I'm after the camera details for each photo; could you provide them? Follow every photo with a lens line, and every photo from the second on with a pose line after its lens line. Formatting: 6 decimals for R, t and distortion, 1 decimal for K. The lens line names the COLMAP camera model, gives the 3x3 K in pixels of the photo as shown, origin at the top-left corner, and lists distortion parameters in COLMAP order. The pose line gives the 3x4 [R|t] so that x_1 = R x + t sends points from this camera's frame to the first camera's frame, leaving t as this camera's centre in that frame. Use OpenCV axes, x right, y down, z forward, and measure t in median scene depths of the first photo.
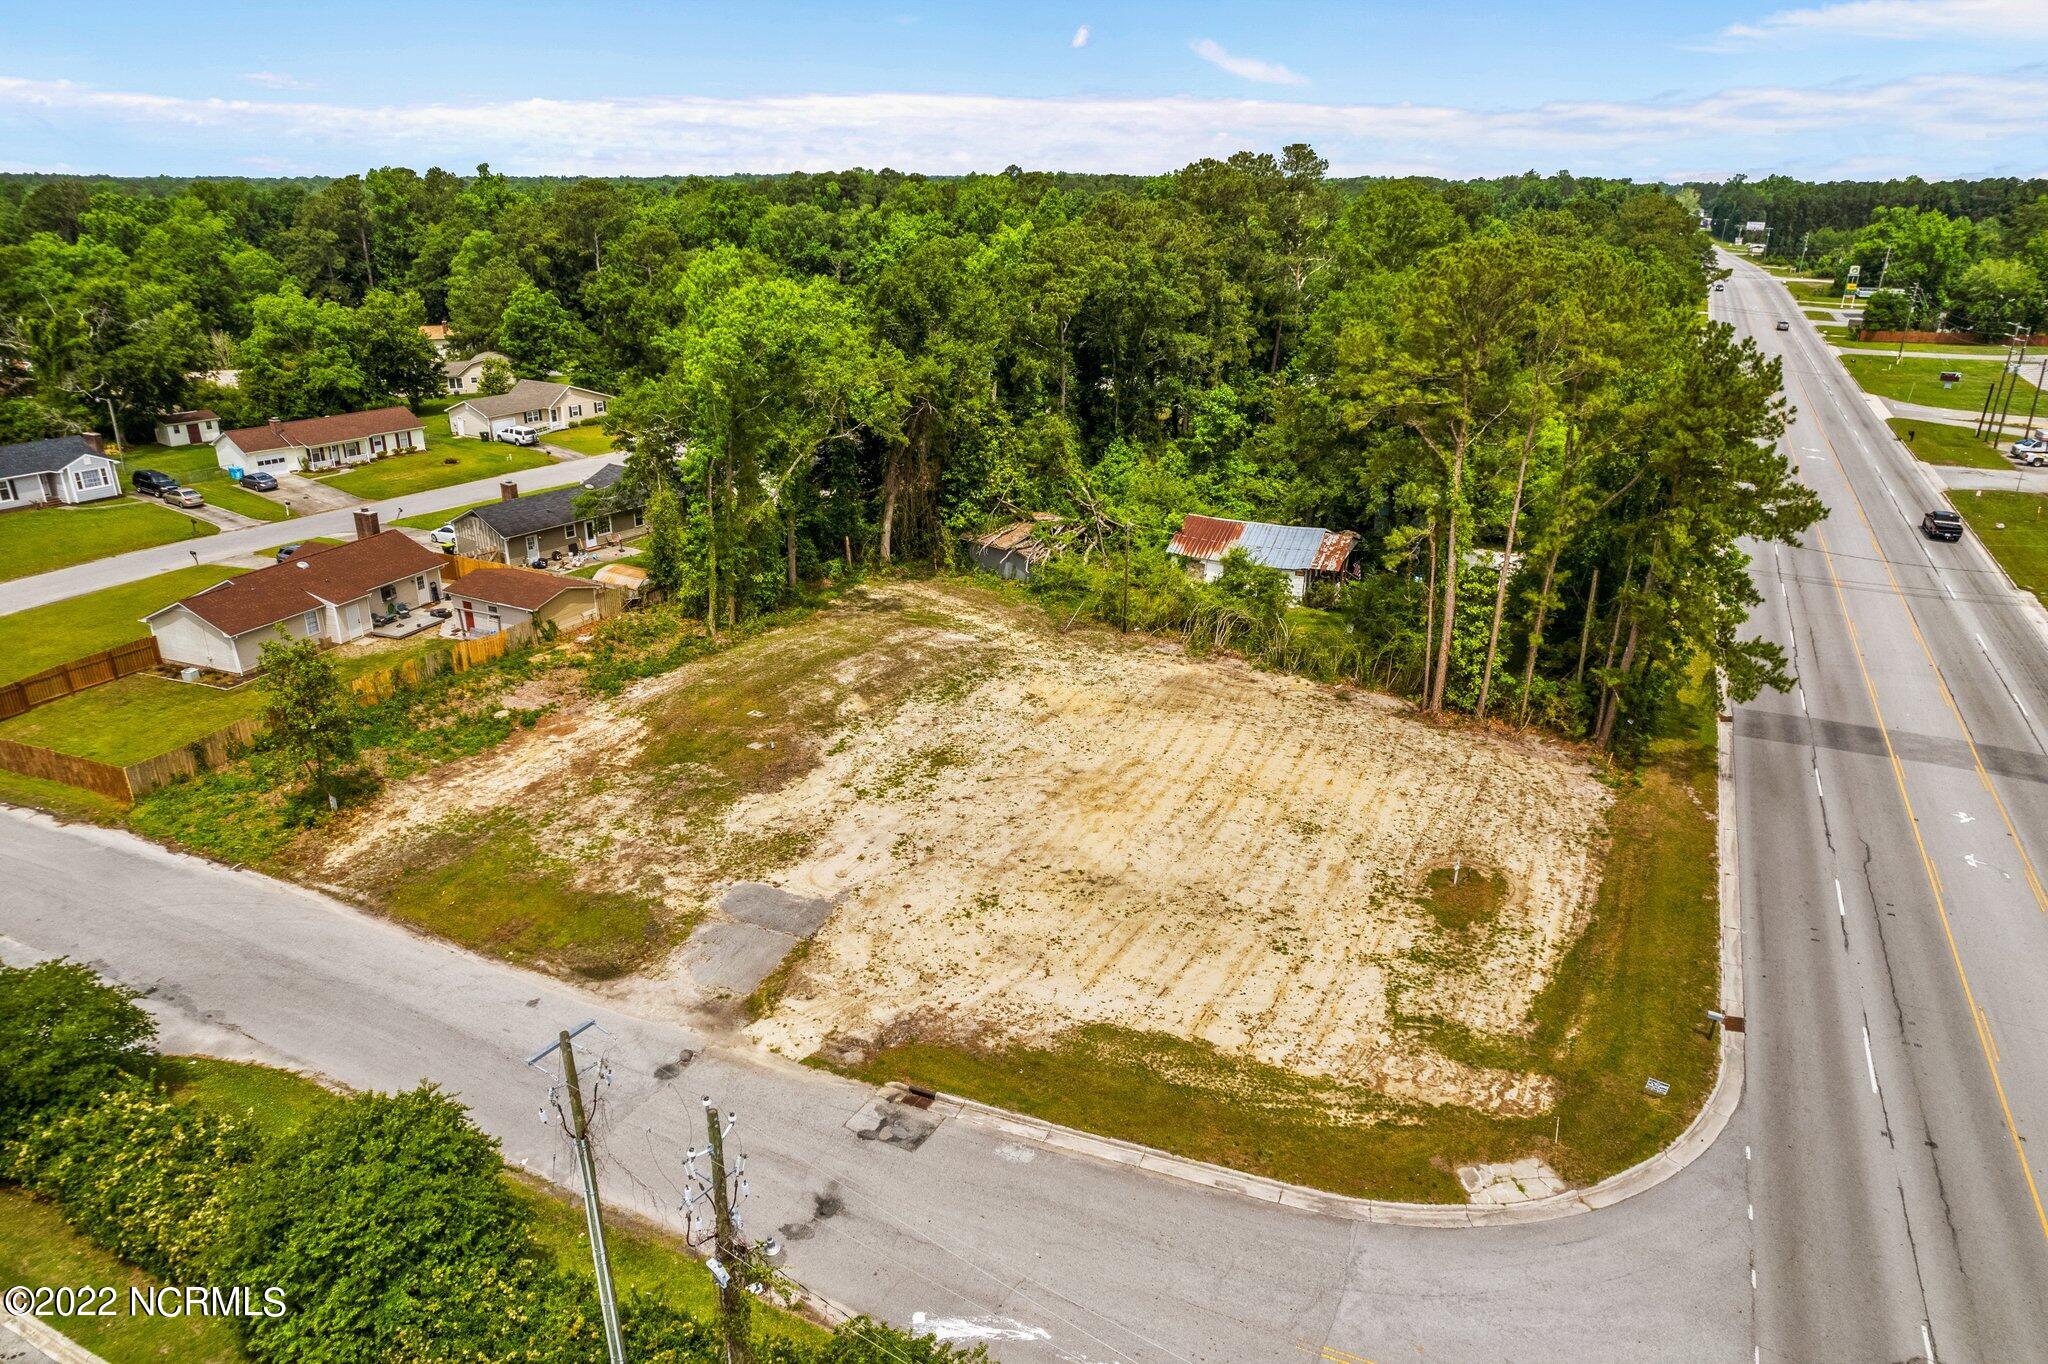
lens RADIAL K [[1310.6, 0, 1027.4], [0, 1310.6, 686.6], [0, 0, 1]] dist [-0.070658, 0.059728]
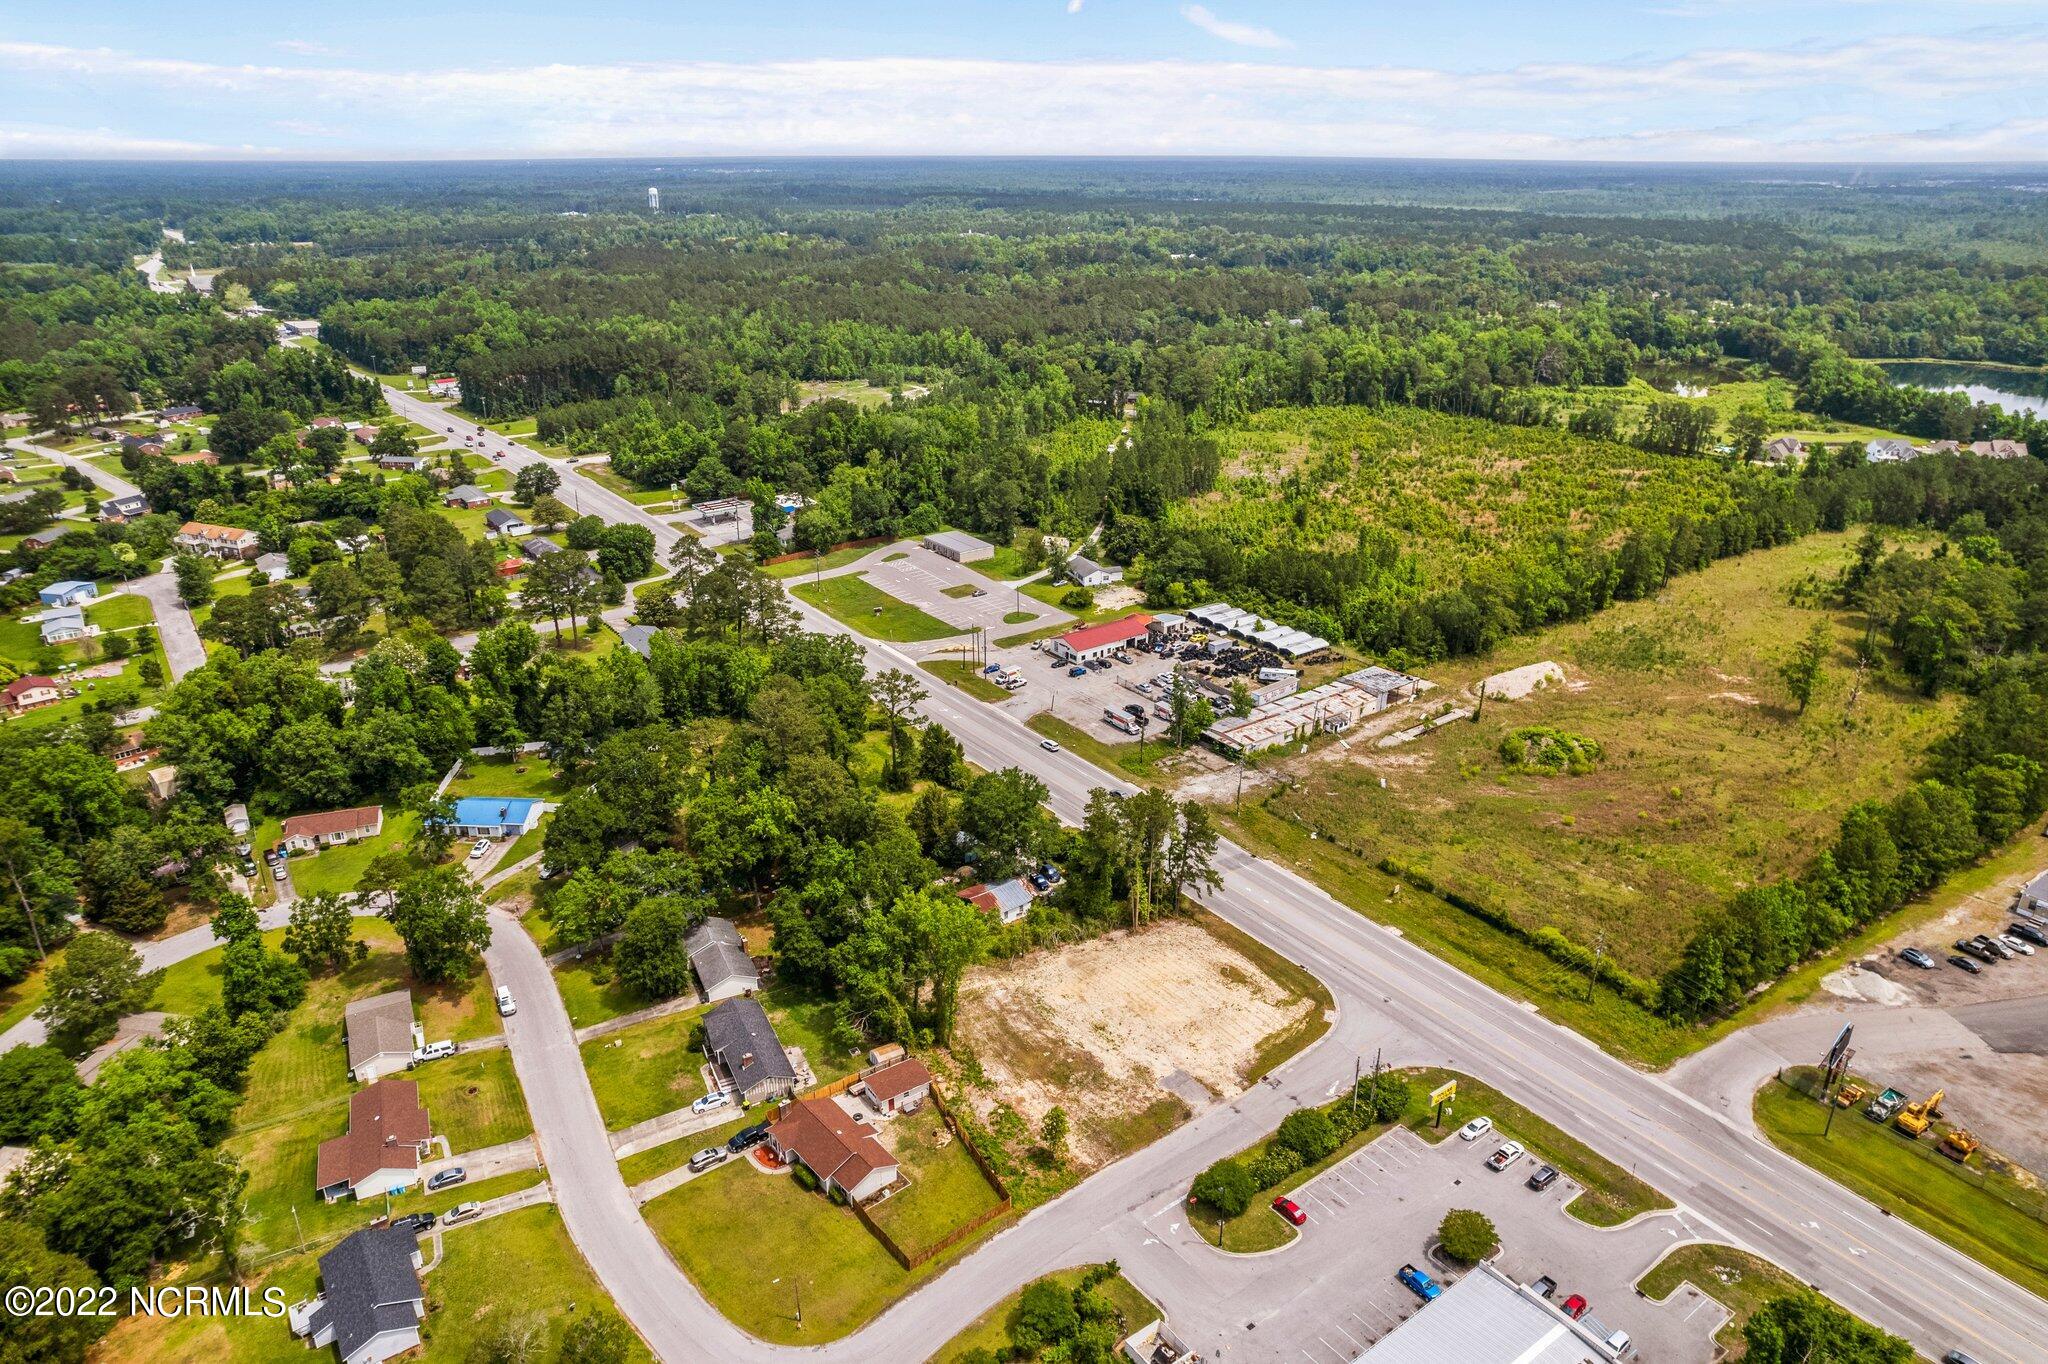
lens RADIAL K [[1310.6, 0, 1027.4], [0, 1310.6, 686.6], [0, 0, 1]] dist [-0.070658, 0.059728]
pose [[0.462396, -0.344631, 0.816957, -2.573092], [0.324811, 0.923163, 0.205592, -1.483058], [-0.825038, 0.170292, 0.538807, -0.664565]]
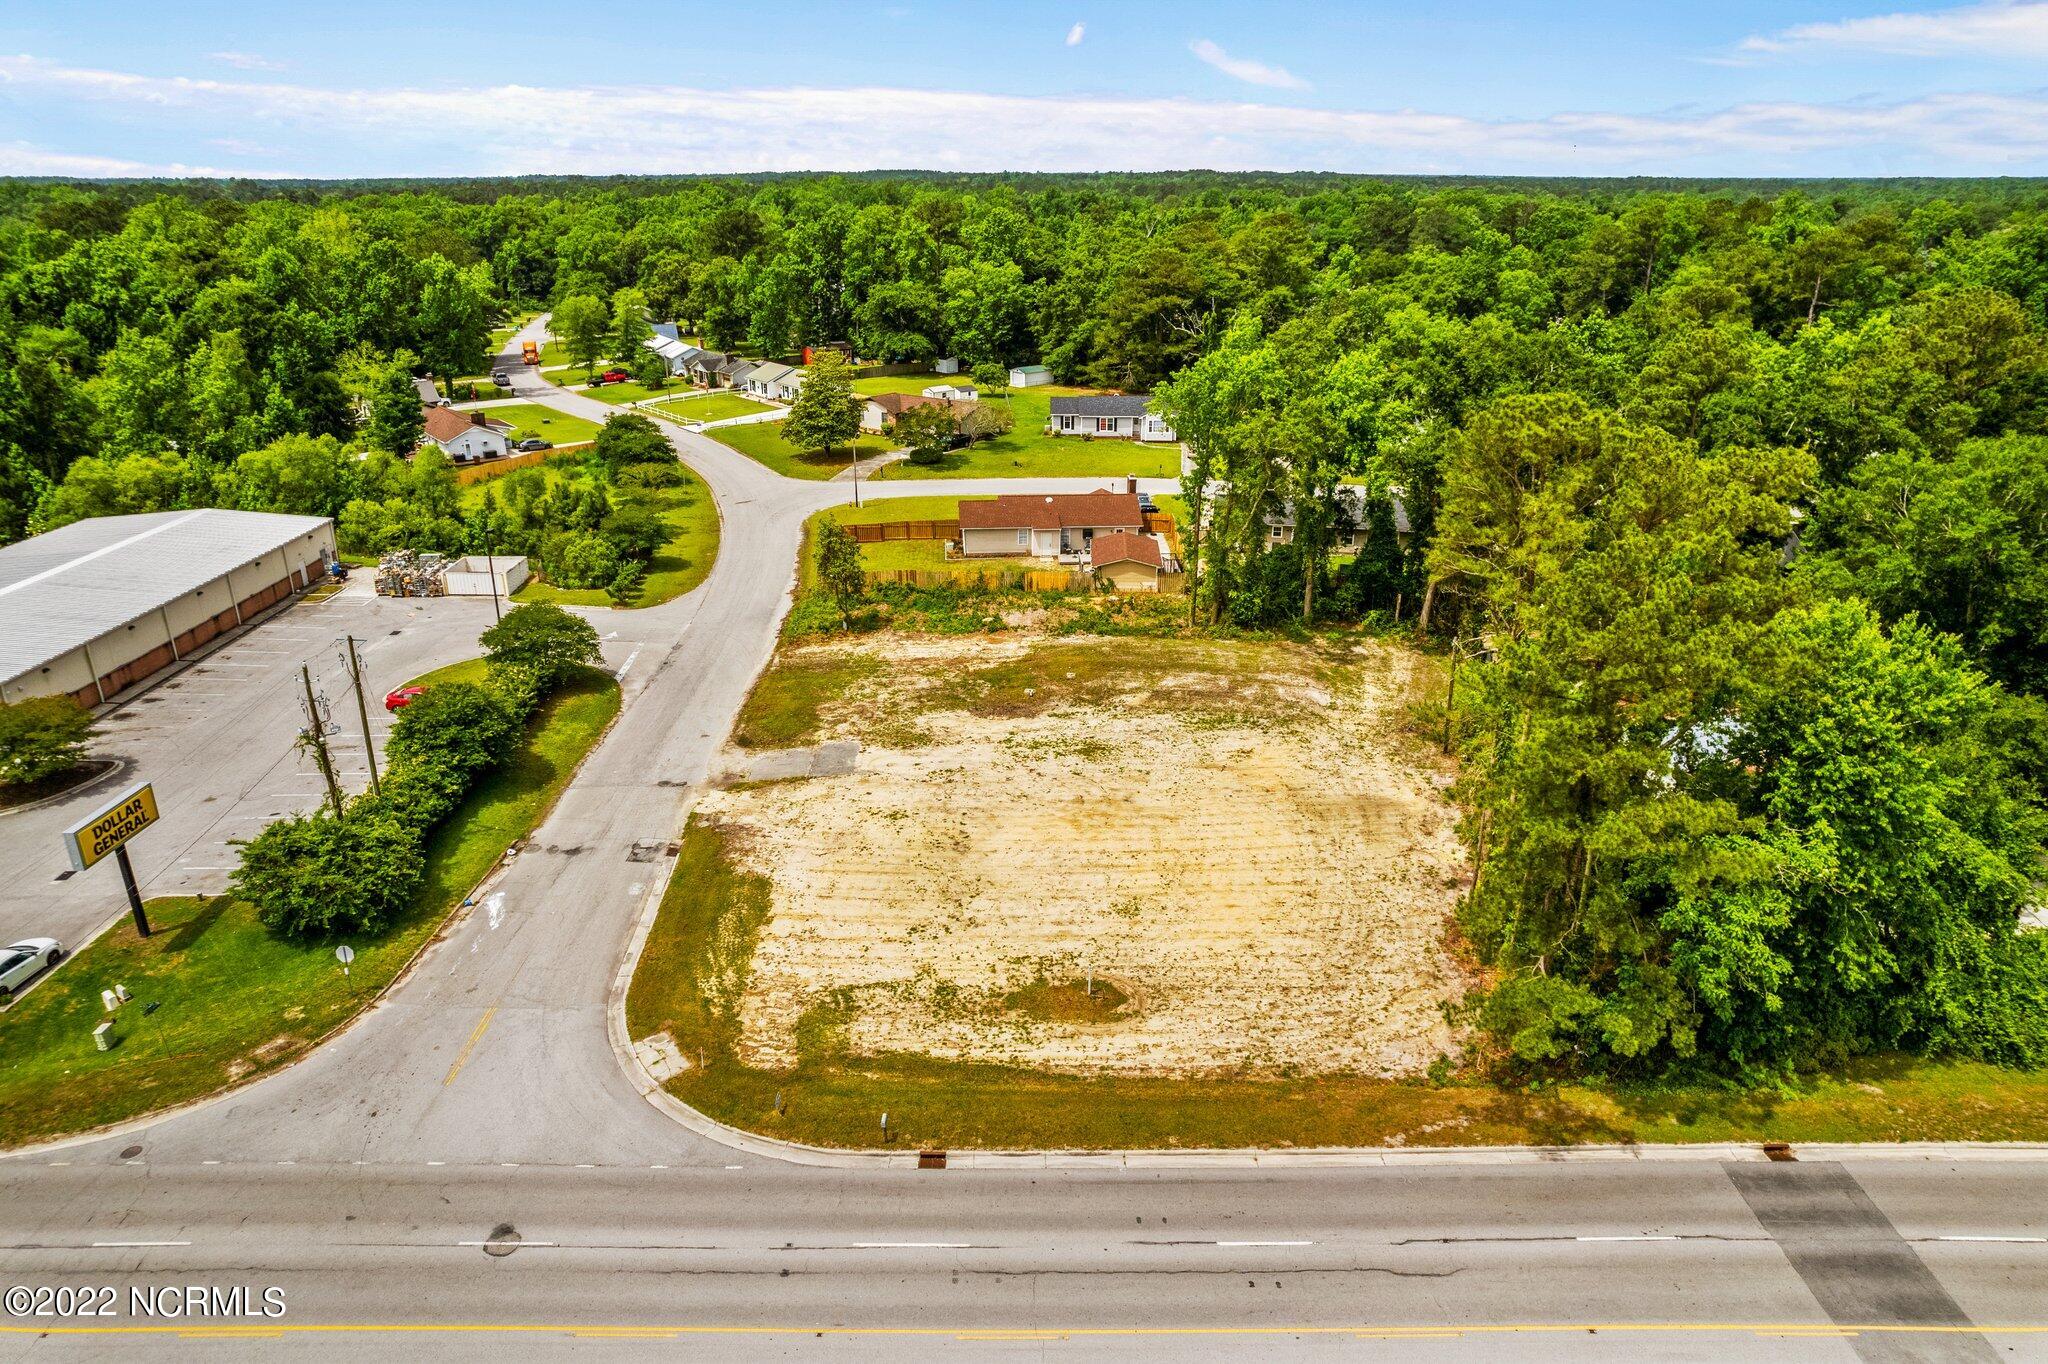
lens RADIAL K [[1310.6, 0, 1027.4], [0, 1310.6, 686.6], [0, 0, 1]] dist [-0.070658, 0.059728]
pose [[0.439628, 0.324914, -0.837352, 1.013147], [-0.324831, 0.926688, 0.189035, -0.234691], [0.837384, 0.188893, 0.512940, 0.355379]]
